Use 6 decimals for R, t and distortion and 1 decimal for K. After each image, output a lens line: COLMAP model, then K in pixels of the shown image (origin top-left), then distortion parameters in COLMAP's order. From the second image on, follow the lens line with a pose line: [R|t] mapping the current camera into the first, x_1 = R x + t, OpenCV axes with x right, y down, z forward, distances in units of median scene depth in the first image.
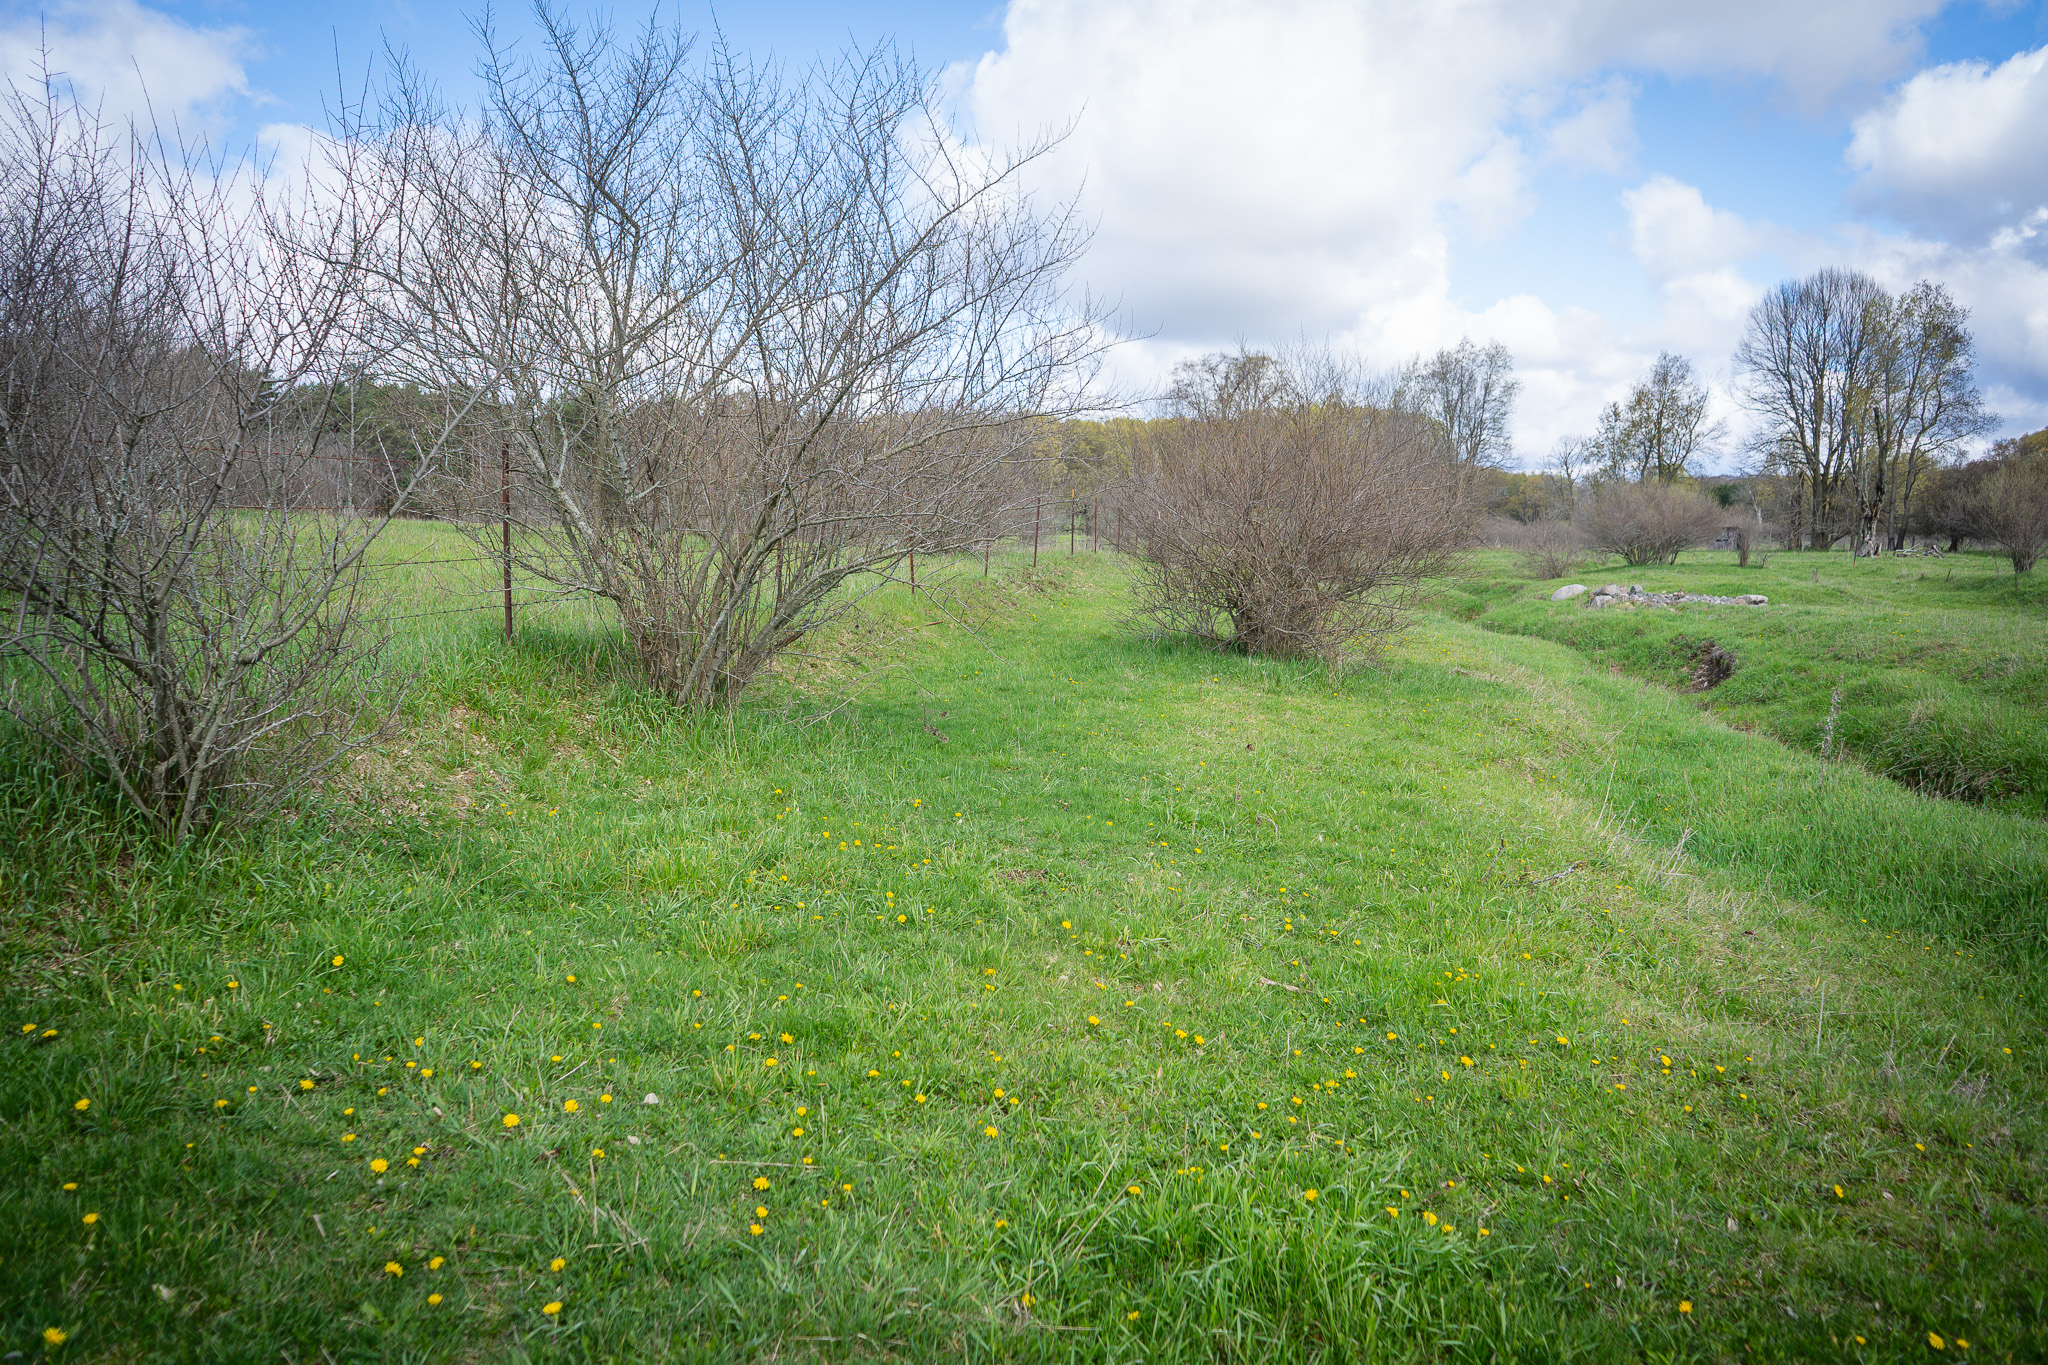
lens RADIAL K [[1647.9, 0, 1022.7], [0, 1647.9, 686.1], [0, 0, 1]] dist [-0.087802, 0.034417]
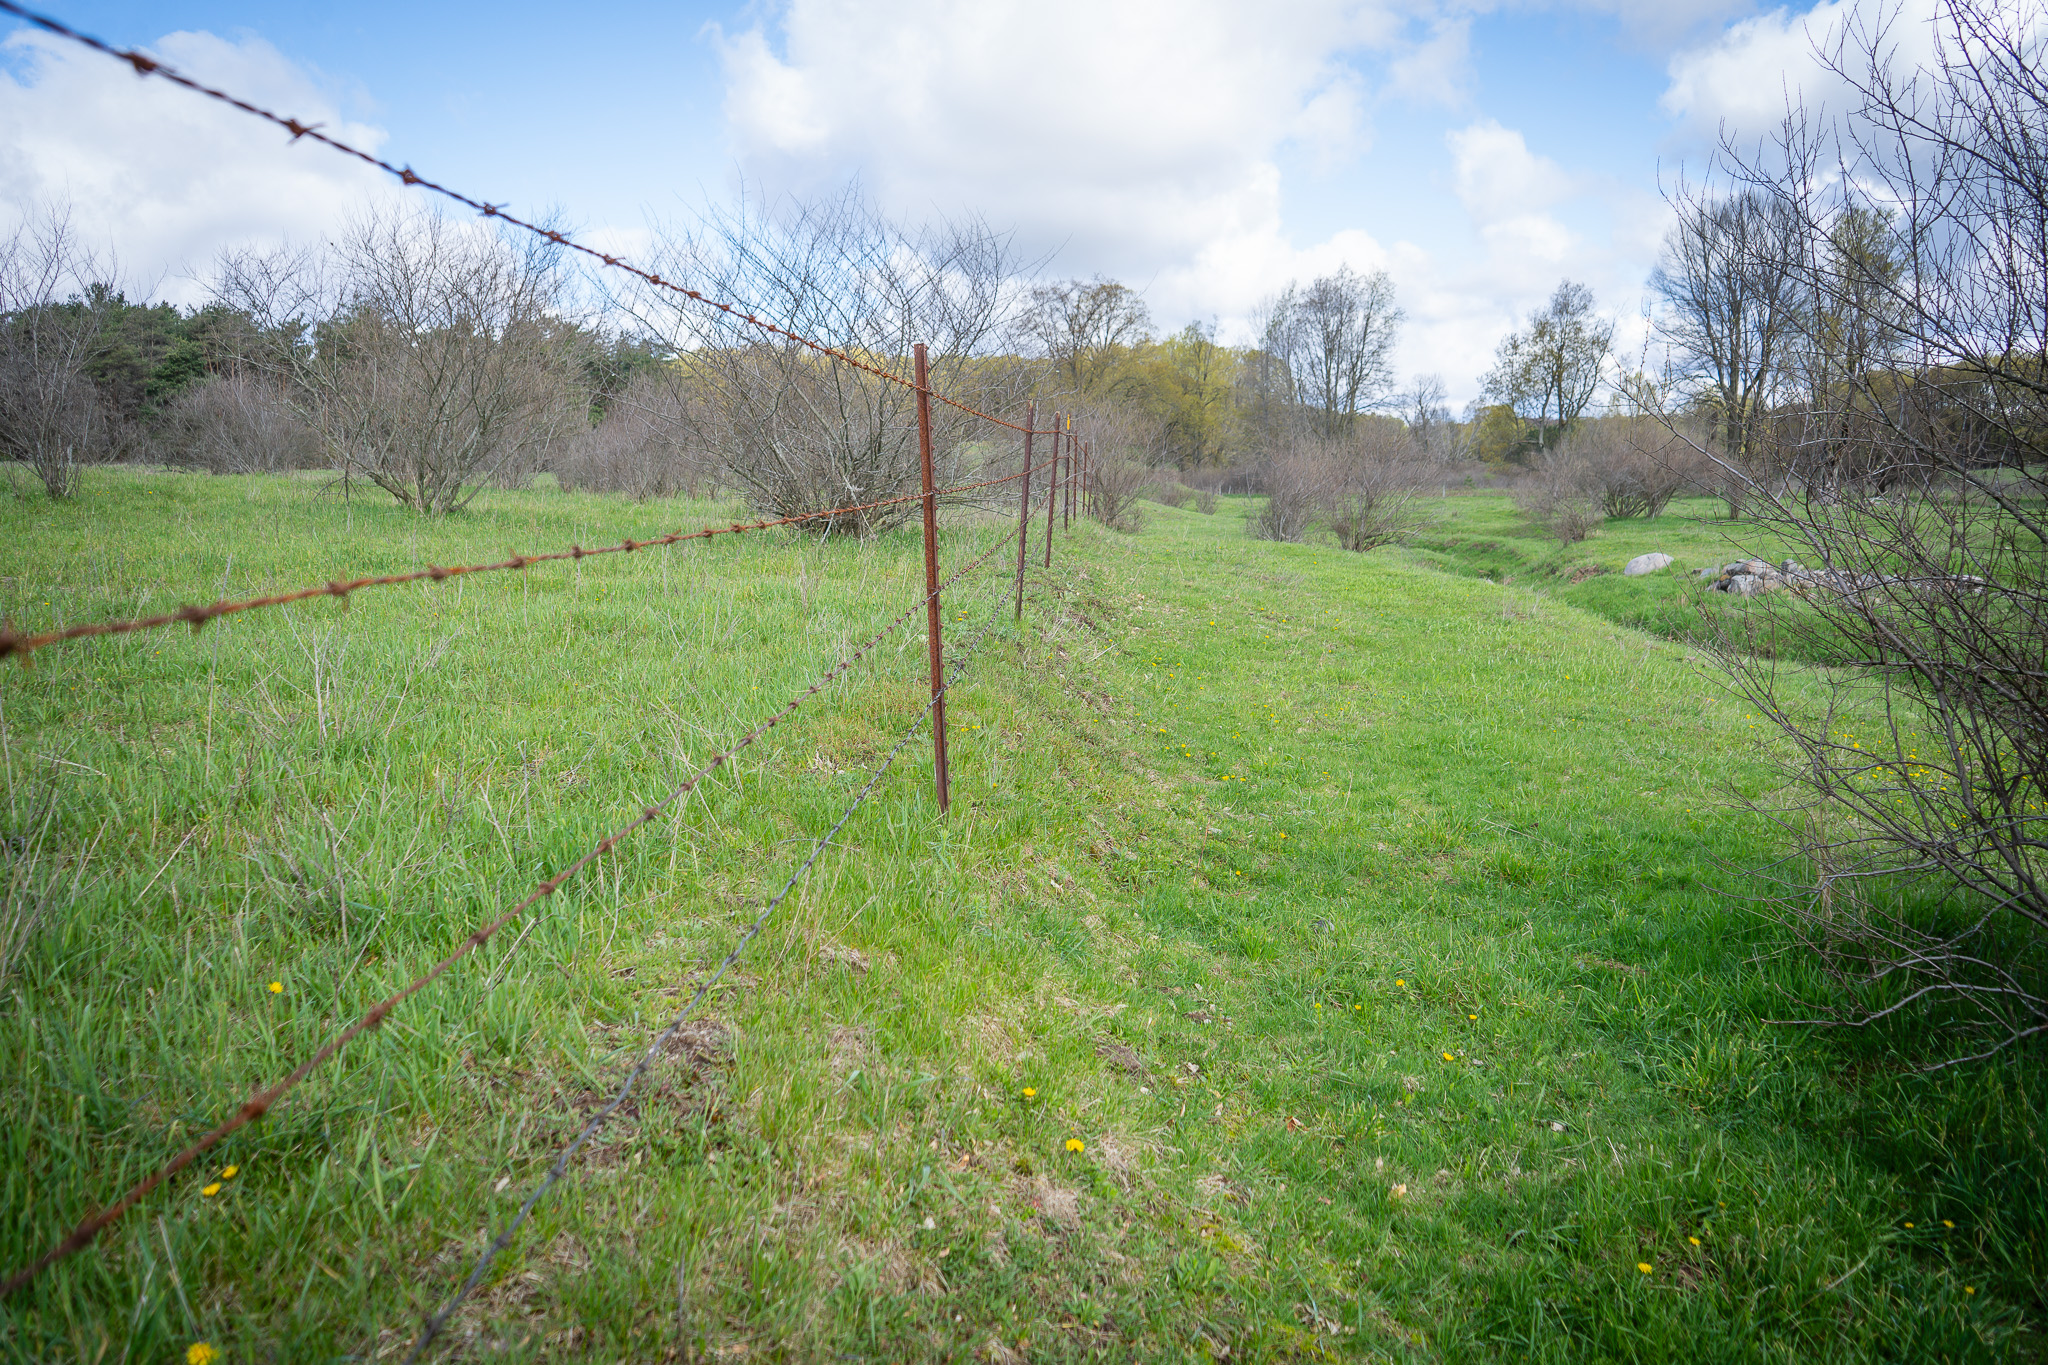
lens RADIAL K [[1647.9, 0, 1027.2], [0, 1647.9, 686.8], [0, 0, 1]] dist [-0.087802, 0.034417]
pose [[0.994118, -0.012016, 0.107630, -0.008155], [0.008140, 0.999305, 0.036383, -0.010276], [-0.107992, -0.035293, 0.993525, 0.097582]]
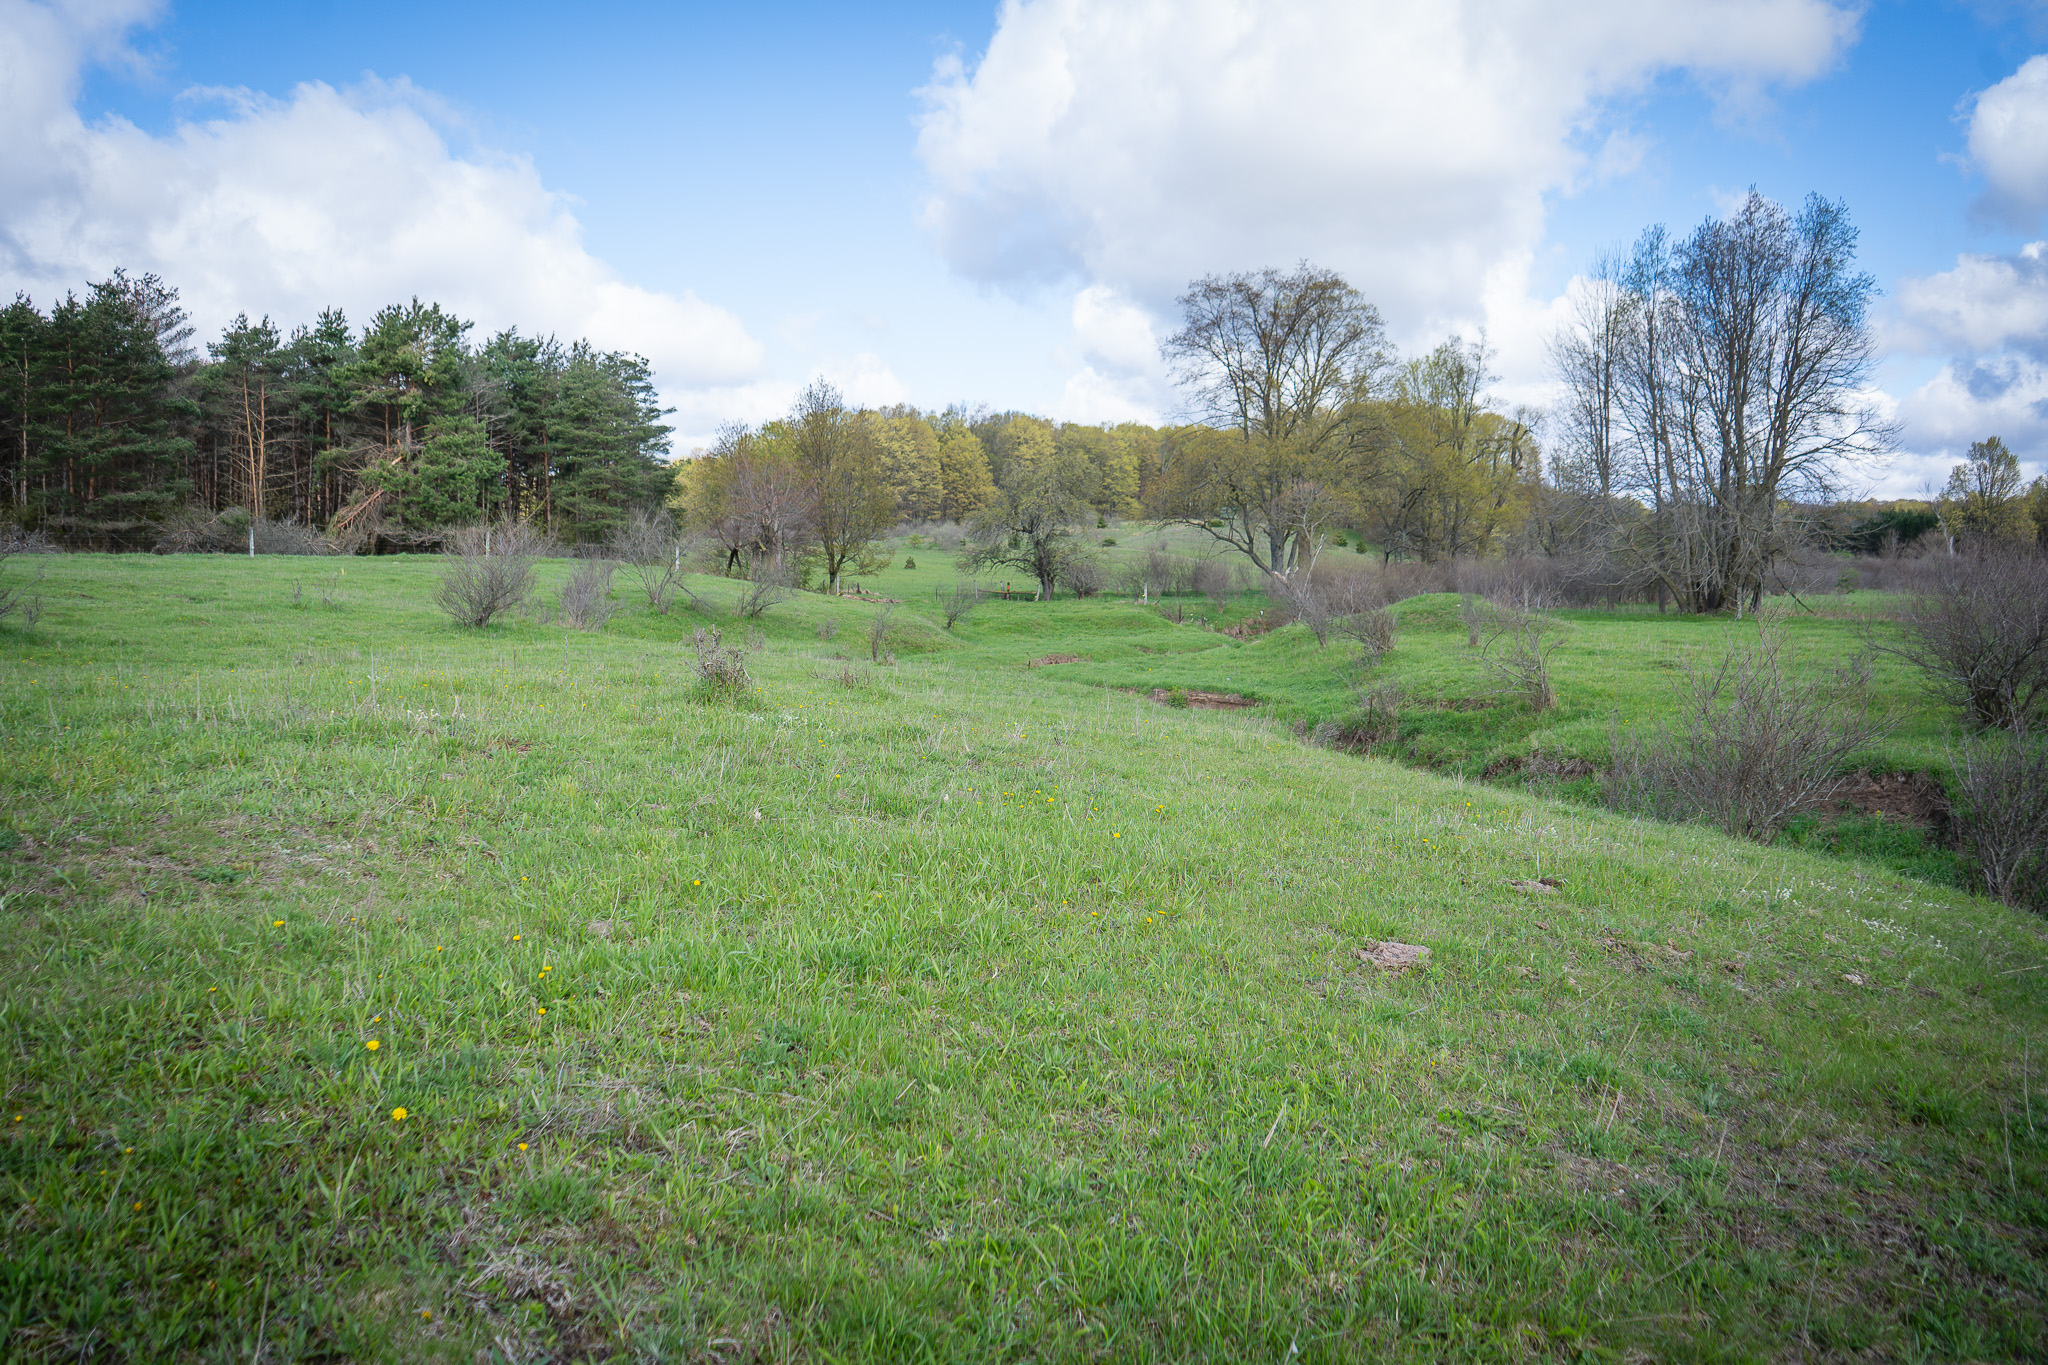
lens RADIAL K [[1647.9, 0, 1025.2], [0, 1647.9, 690.3], [0, 0, 1]] dist [-0.087802, 0.034417]
pose [[0.999789, 0.018702, -0.008445, 0.049024], [-0.018809, 0.999741, -0.012776, -0.047769], [0.008204, 0.012932, 0.999883, 0.493833]]
